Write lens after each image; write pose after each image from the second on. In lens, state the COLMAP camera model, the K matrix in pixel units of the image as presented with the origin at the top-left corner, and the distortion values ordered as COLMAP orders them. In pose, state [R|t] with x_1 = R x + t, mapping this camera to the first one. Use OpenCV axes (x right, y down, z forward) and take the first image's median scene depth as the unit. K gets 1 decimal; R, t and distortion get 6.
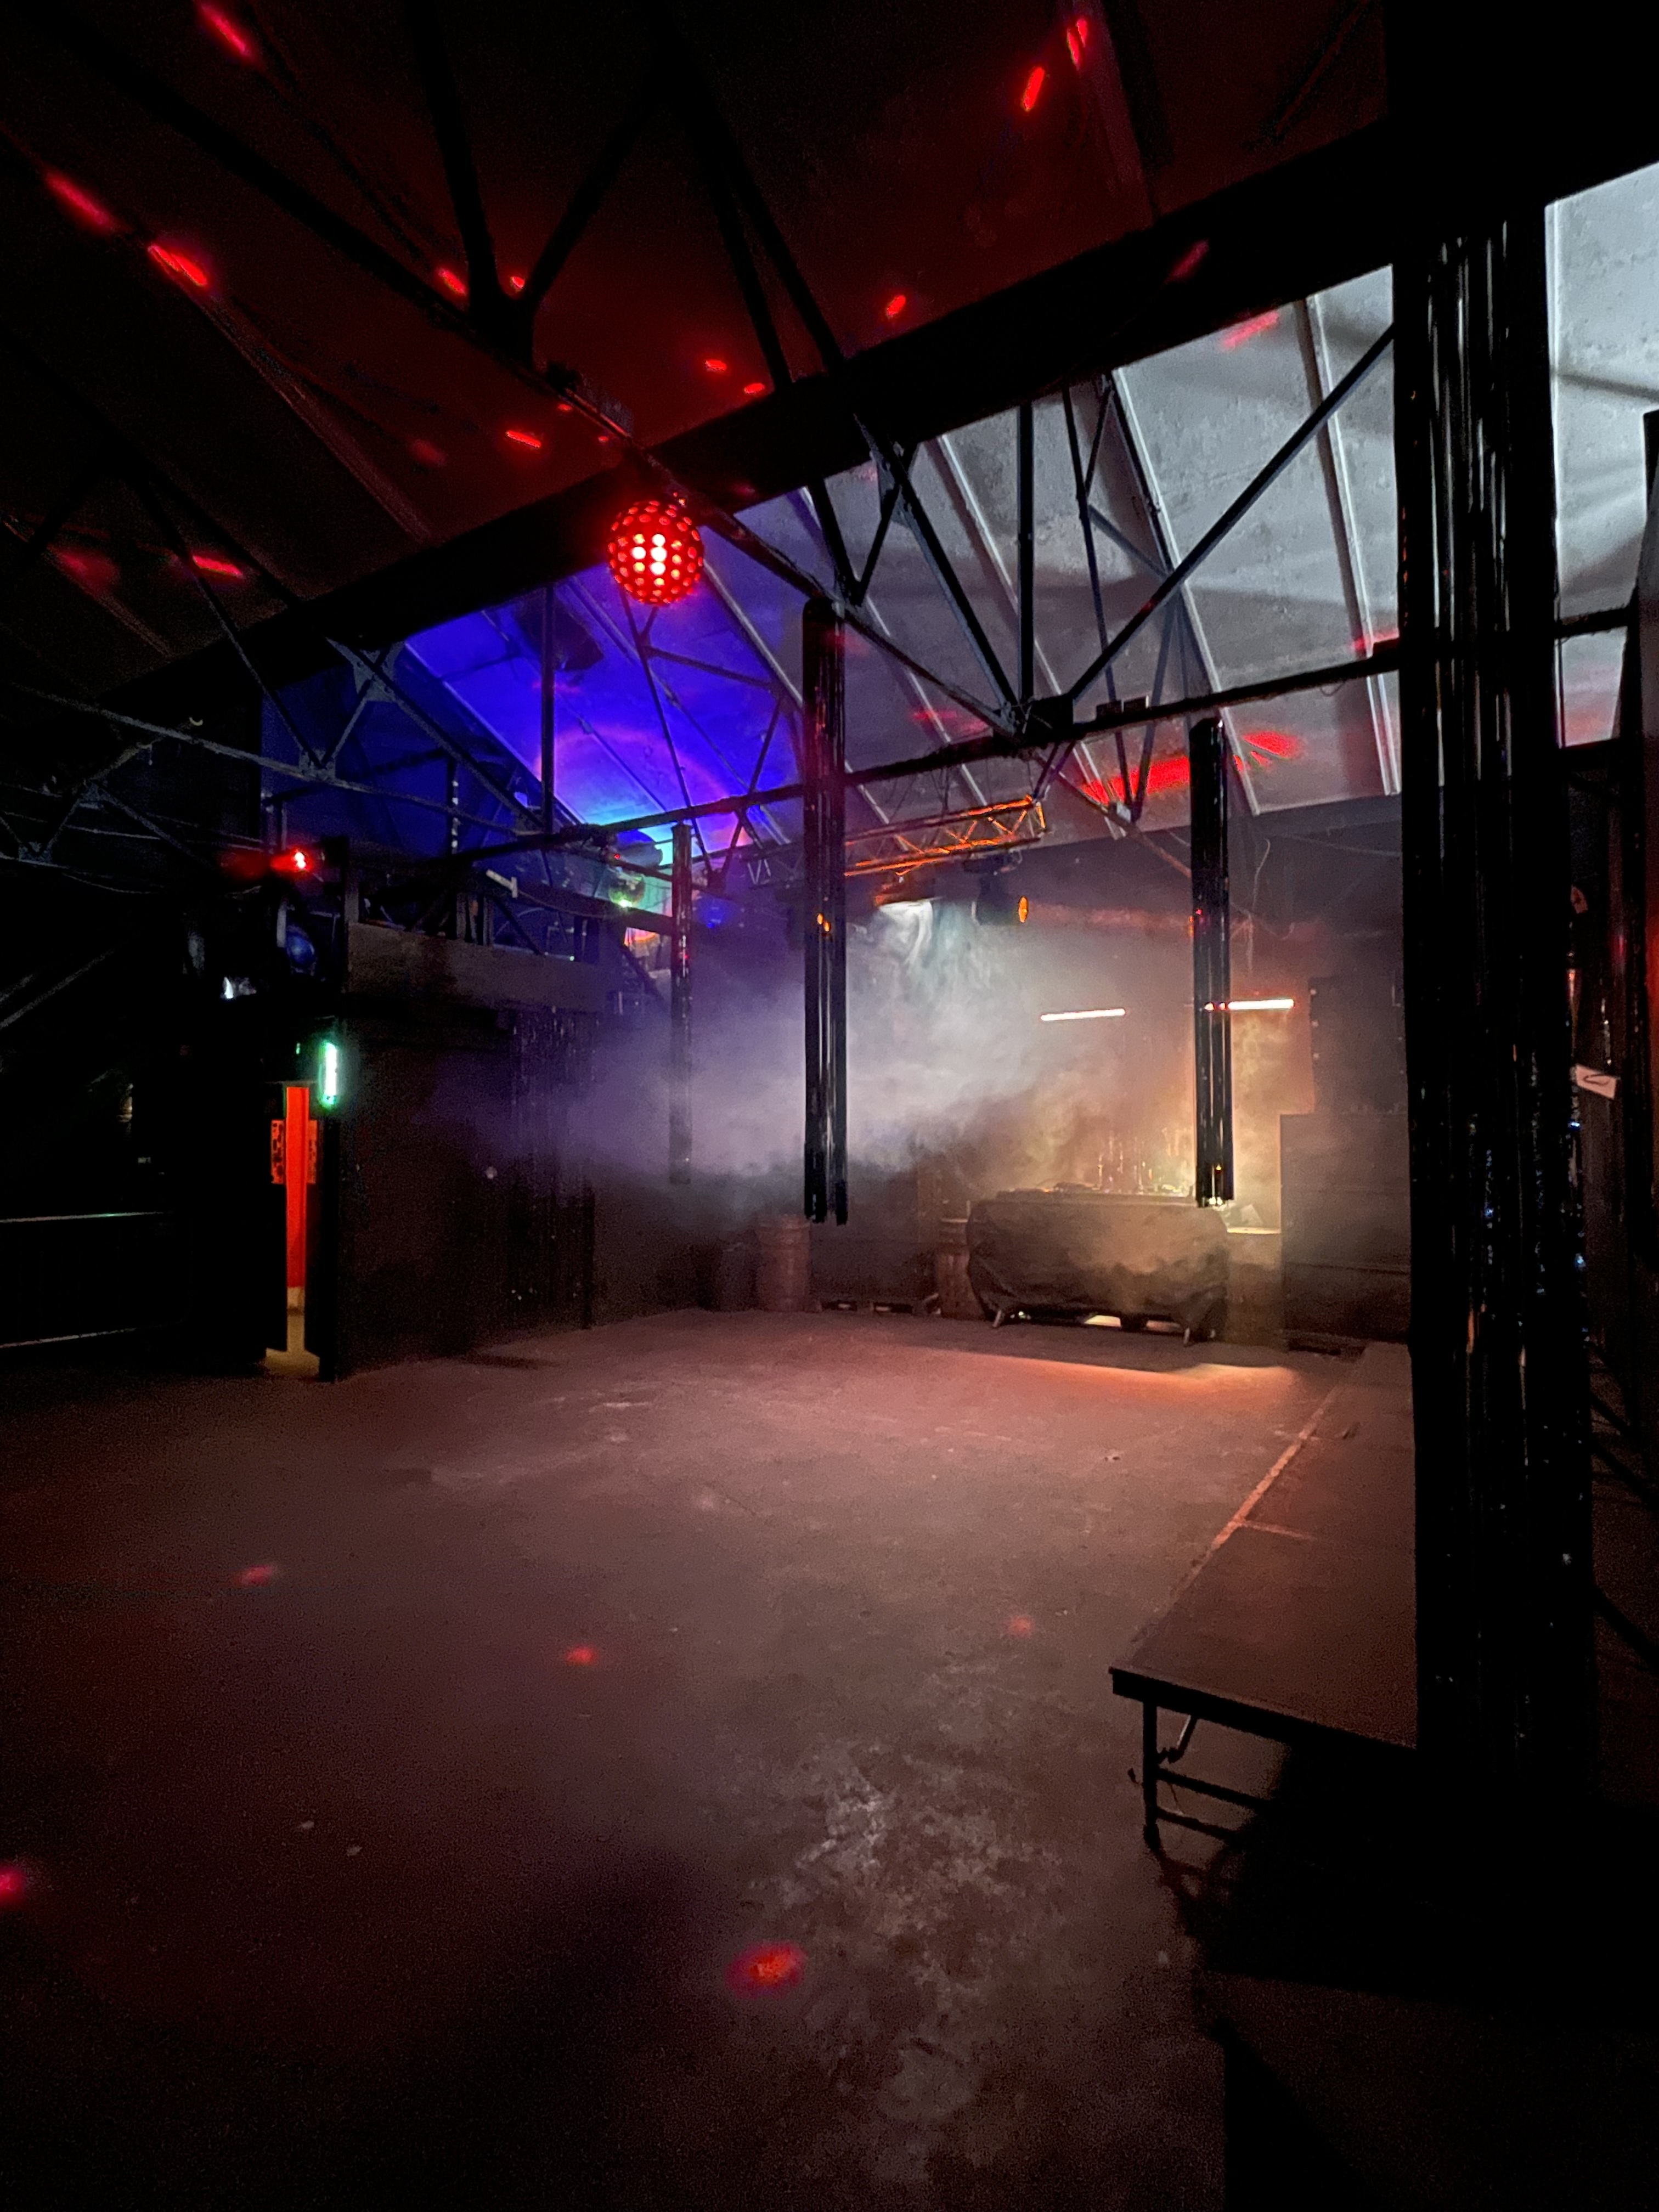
lens RADIAL K [[1111.4, 0, 829.5], [0, 1111.4, 1106.0], [0, 0, 1]] dist [-0.010189, -0.000396]
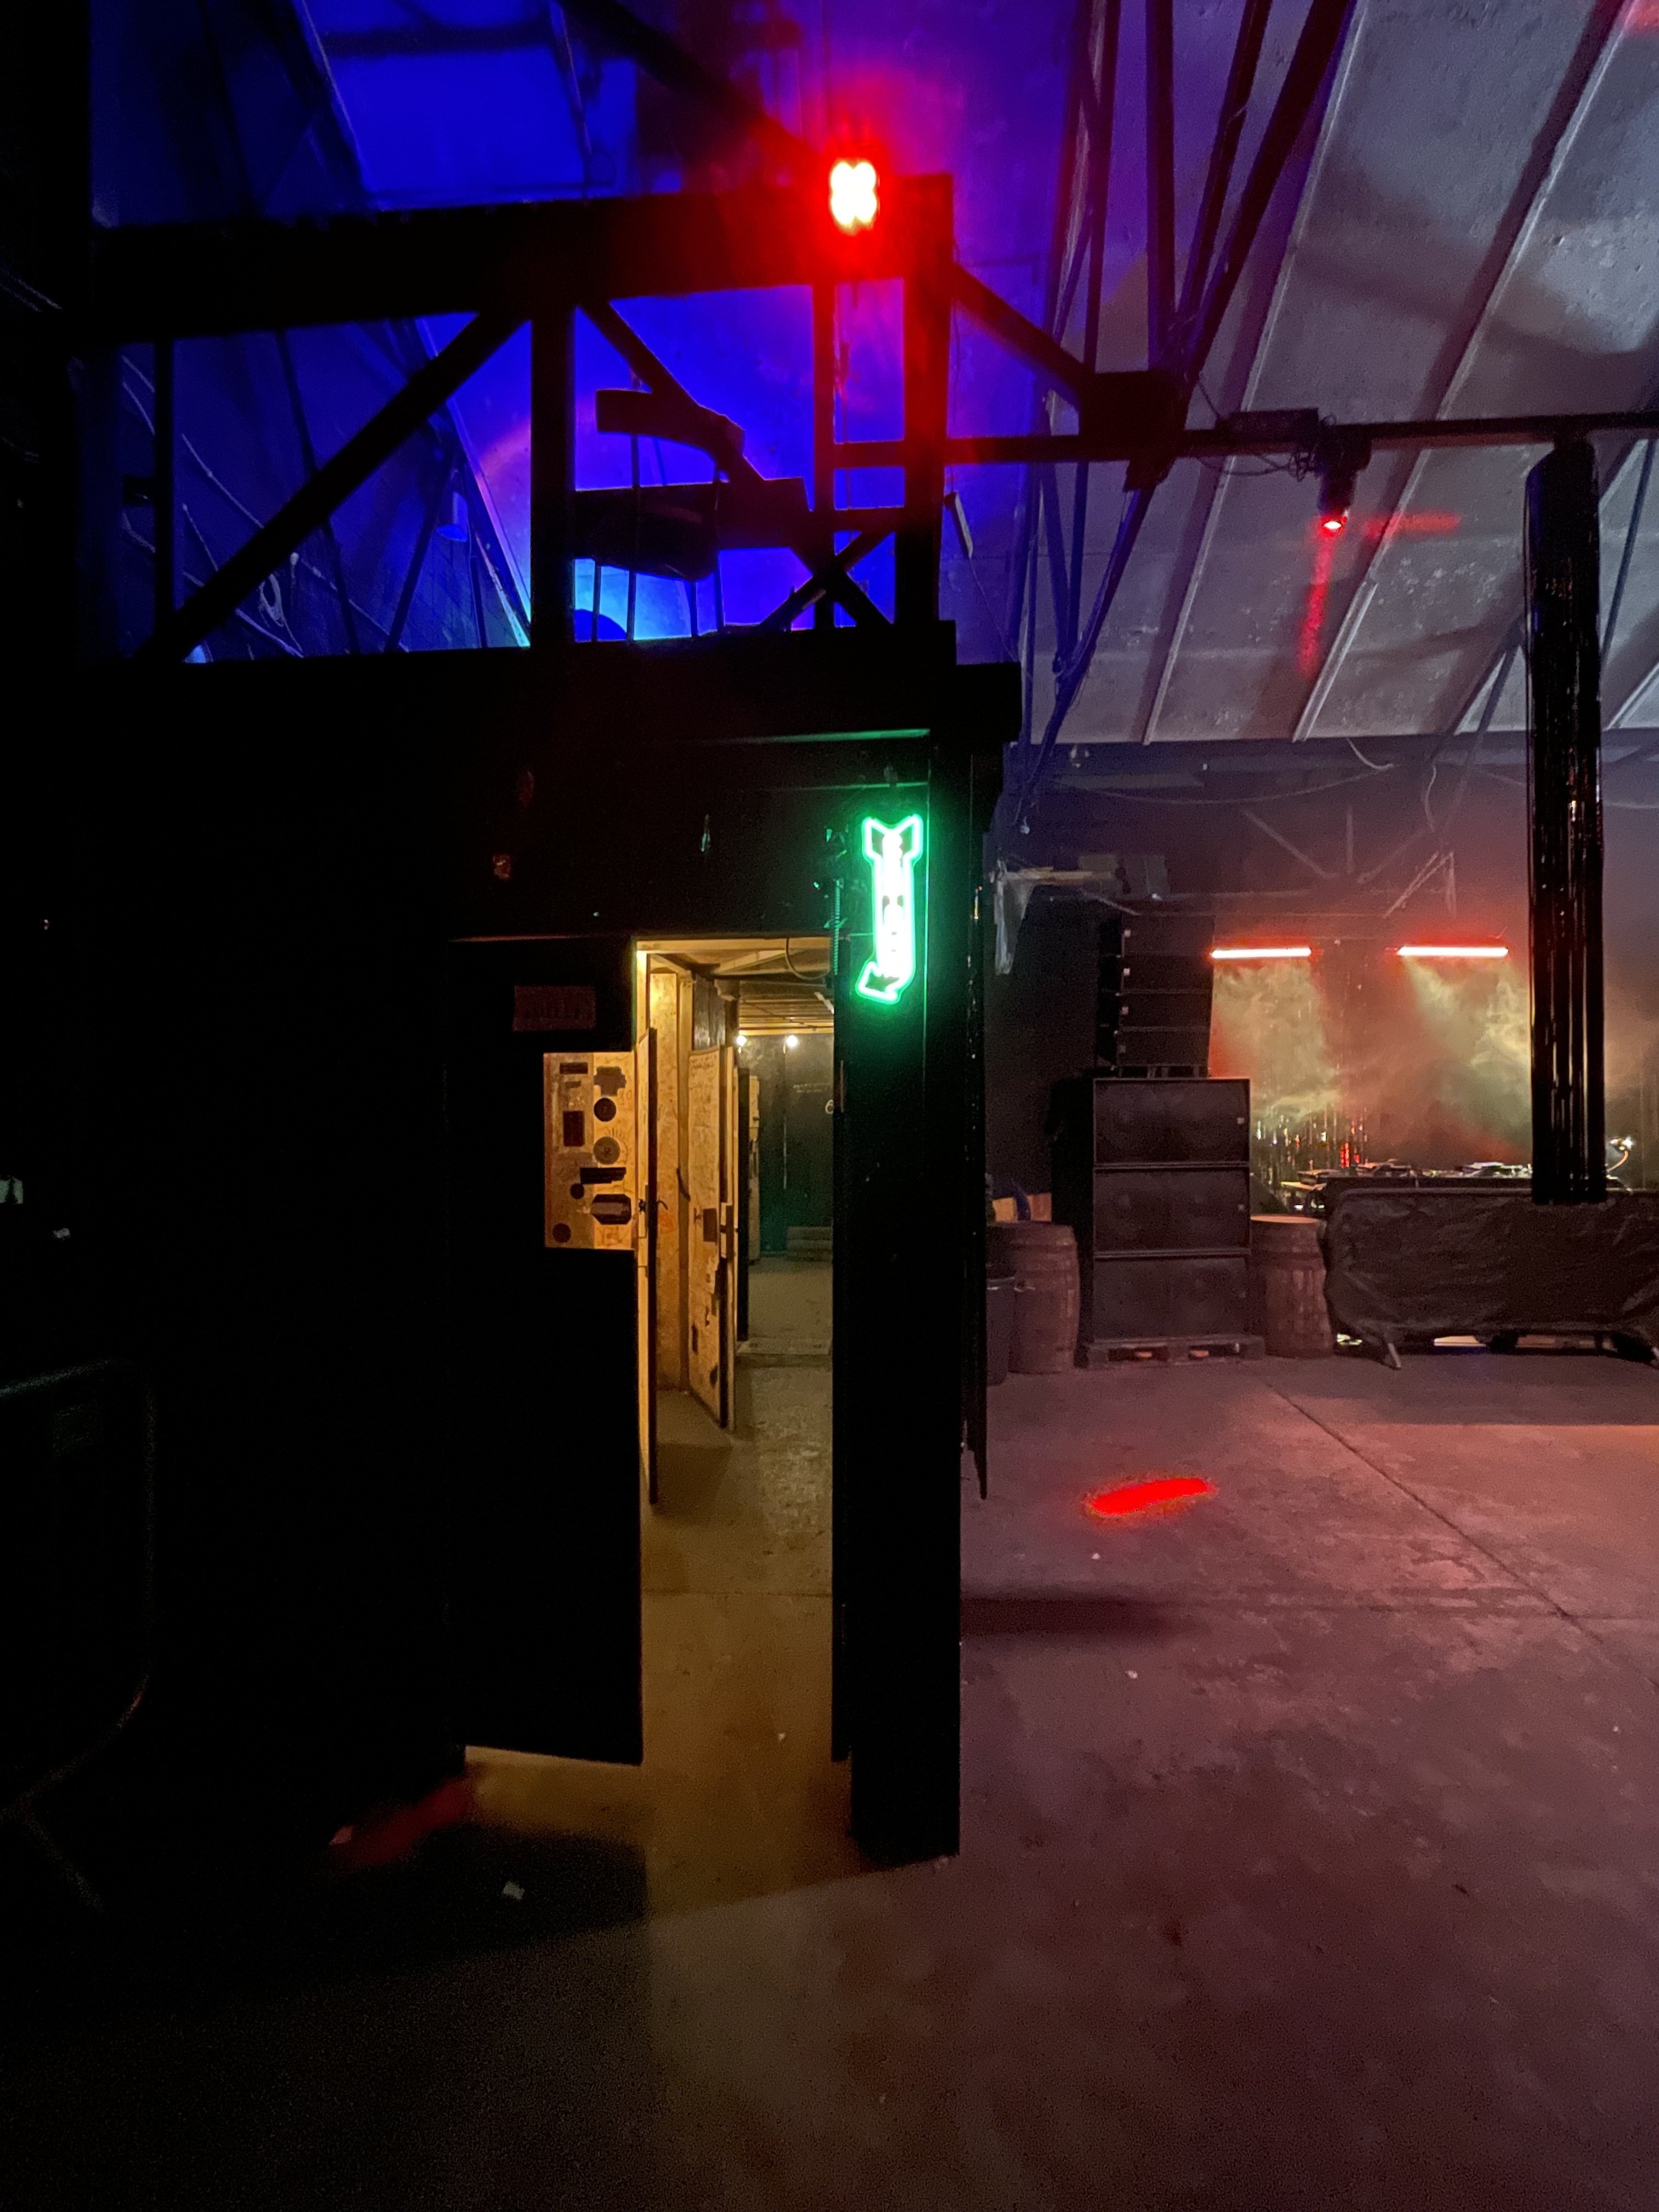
lens RADIAL K [[1023.4, 0, 829.5], [0, 1023.4, 1106.0], [0, 0, 1]] dist [-0.000506, -0.000053]
pose [[0.883066, -0.005353, 0.469218, -0.598613], [-0.007499, 0.999646, 0.025516, 0.019851], [-0.469188, -0.026051, 0.882714, 0.737075]]
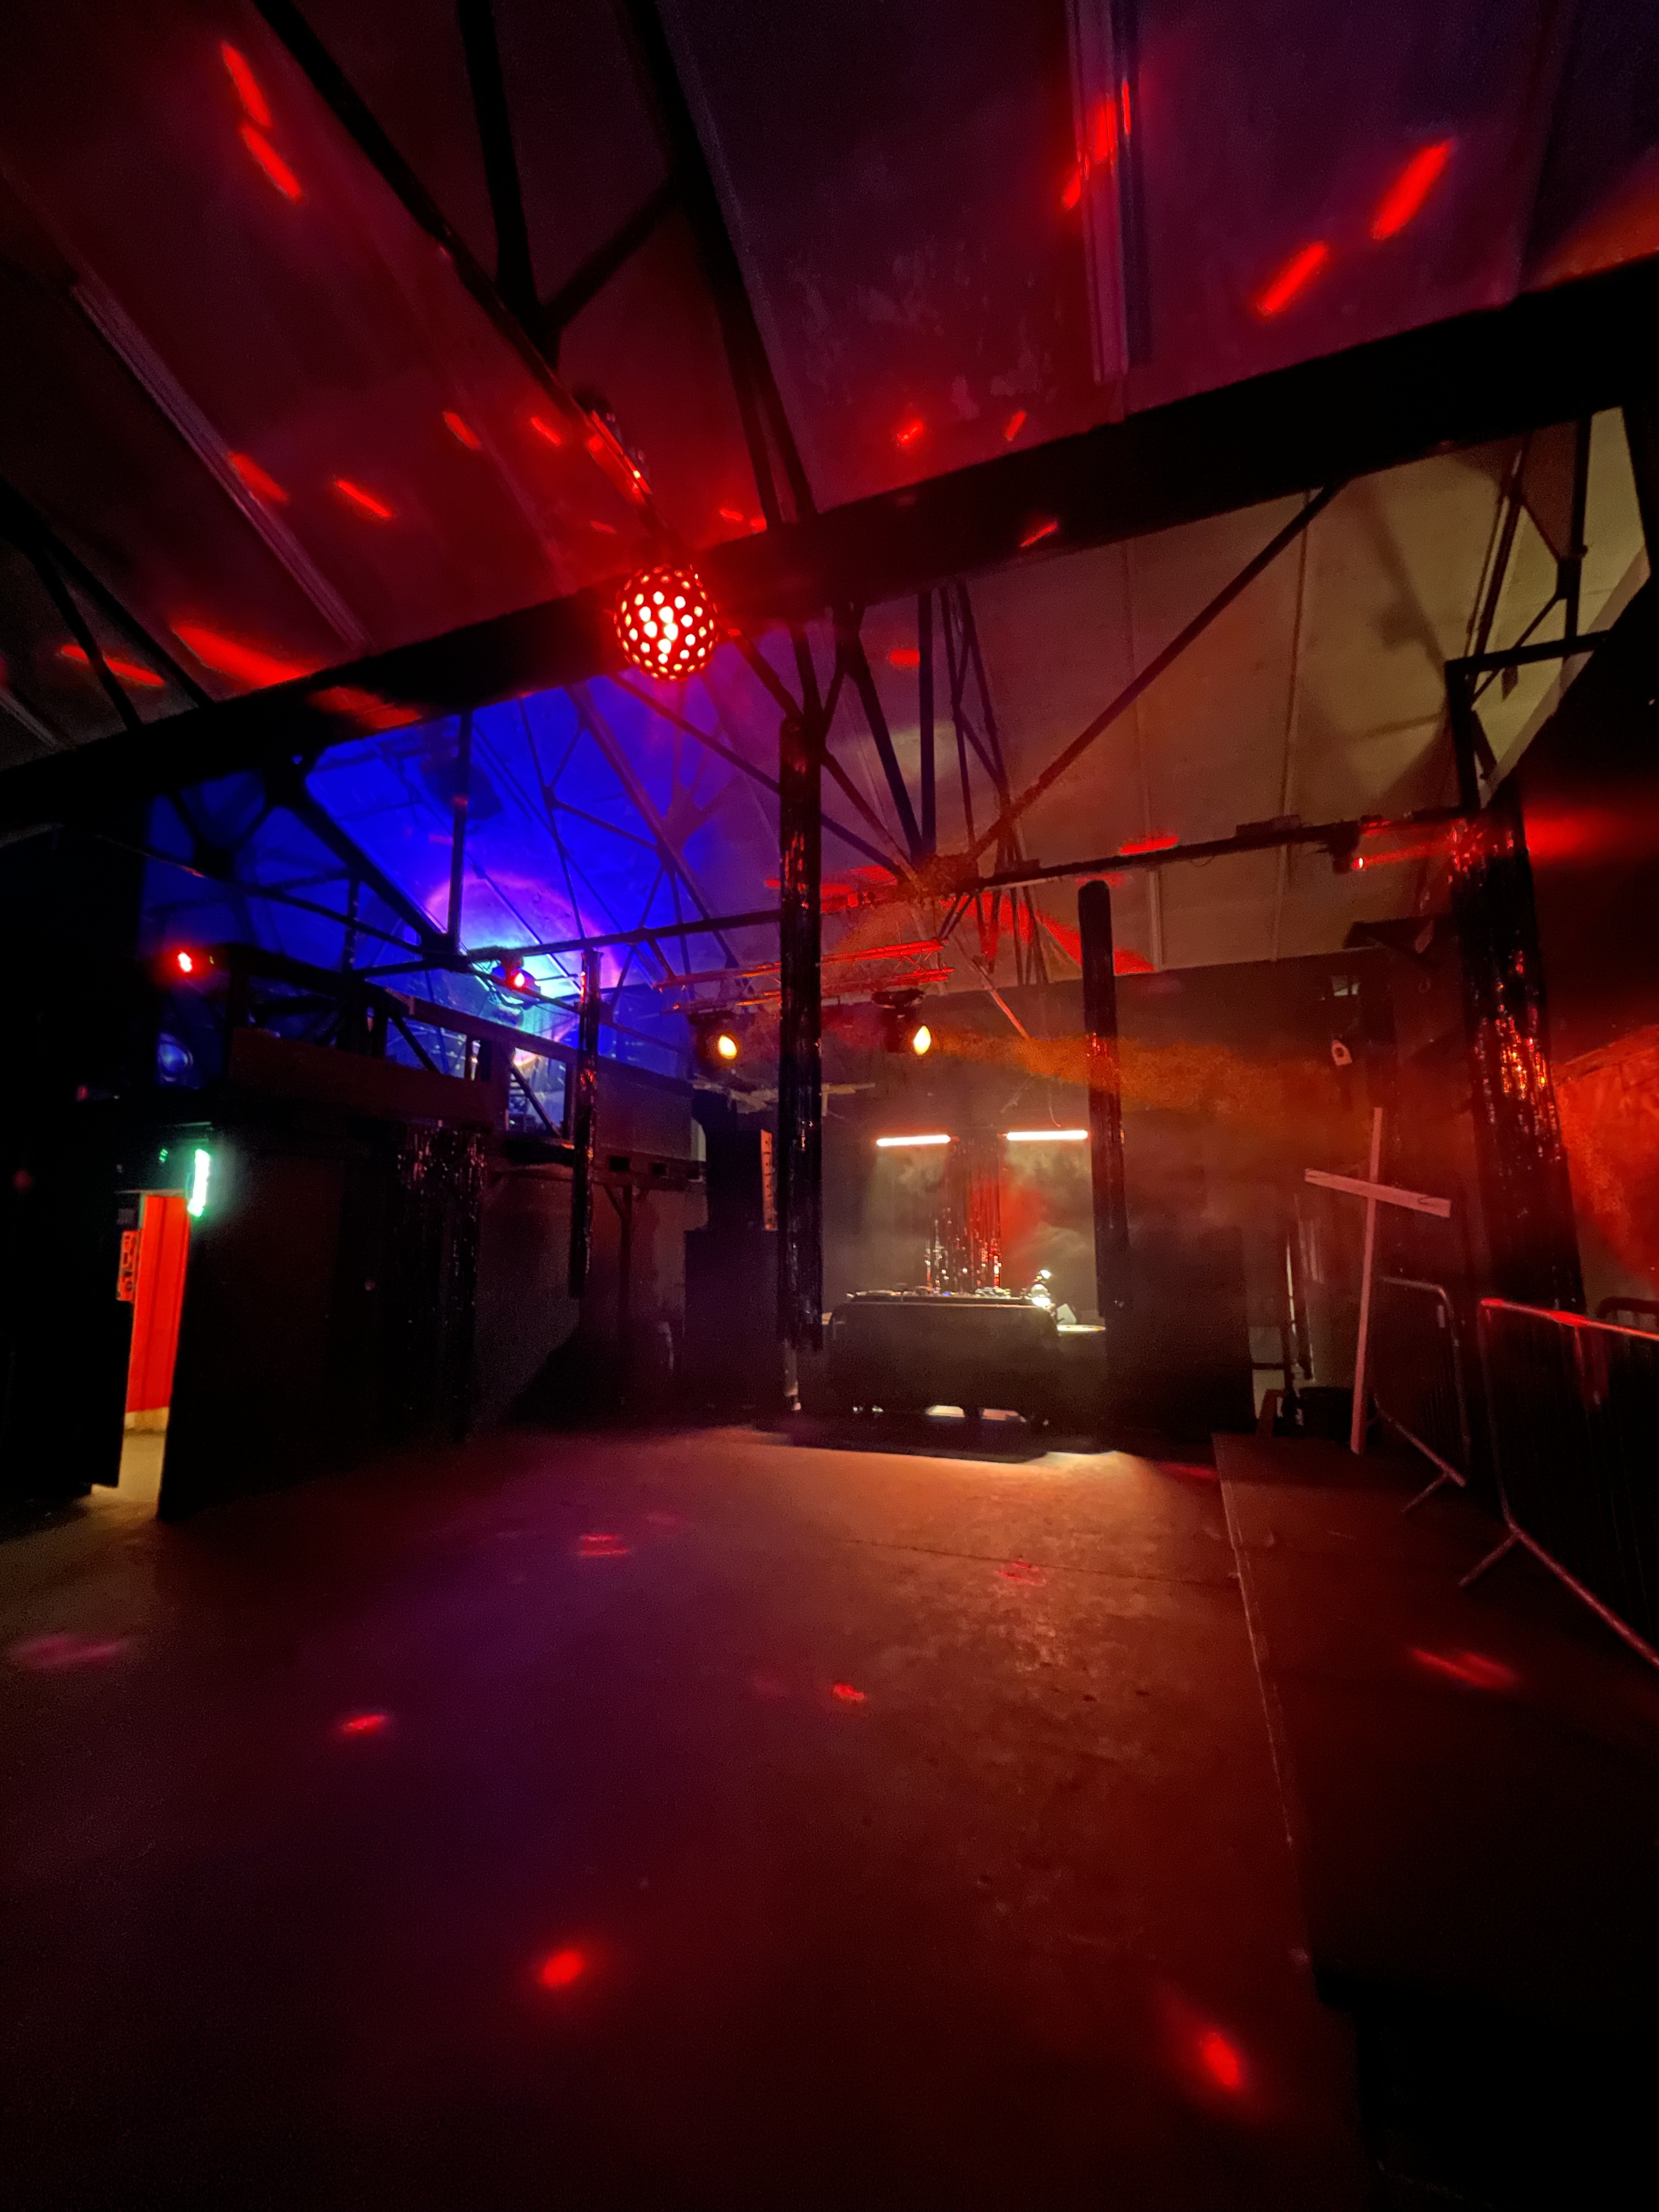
lens RADIAL K [[888.9, 0, 829.5], [0, 888.9, 1106.0], [0, 0, 1]] dist [-0.000718, 0.000026]
pose [[0.978847, 0.028345, 0.202622, -0.074993], [-0.003732, 0.992665, -0.120836, -0.004647], [-0.204561, 0.117524, 0.971773, 0.136781]]
